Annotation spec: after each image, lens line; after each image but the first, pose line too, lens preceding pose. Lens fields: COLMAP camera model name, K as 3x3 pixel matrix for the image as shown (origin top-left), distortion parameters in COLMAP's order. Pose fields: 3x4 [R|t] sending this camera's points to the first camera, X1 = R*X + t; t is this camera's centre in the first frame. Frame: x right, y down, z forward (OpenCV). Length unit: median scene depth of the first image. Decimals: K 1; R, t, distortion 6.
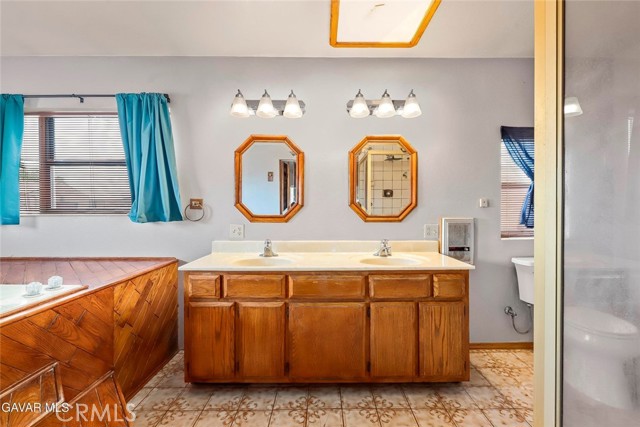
lens RADIAL K [[283.8, 0, 321.2], [0, 283.8, 212.1], [0, 0, 1]] dist [0.000300, 0.000082]
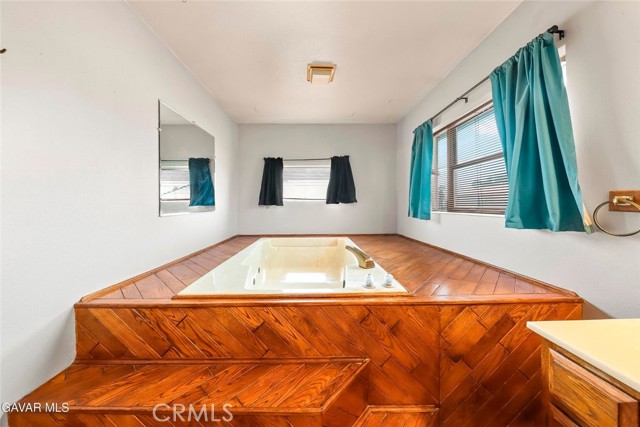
lens RADIAL K [[226.9, 0, 319.1], [0, 226.9, 206.9], [0, 0, 1]] dist [-0.007470, -0.000043]
pose [[0.011769, -0.008549, -0.999894, -0.070877], [-0.006390, 0.999942, -0.008625, -0.012658], [0.999910, 0.006491, 0.011714, 0.557550]]
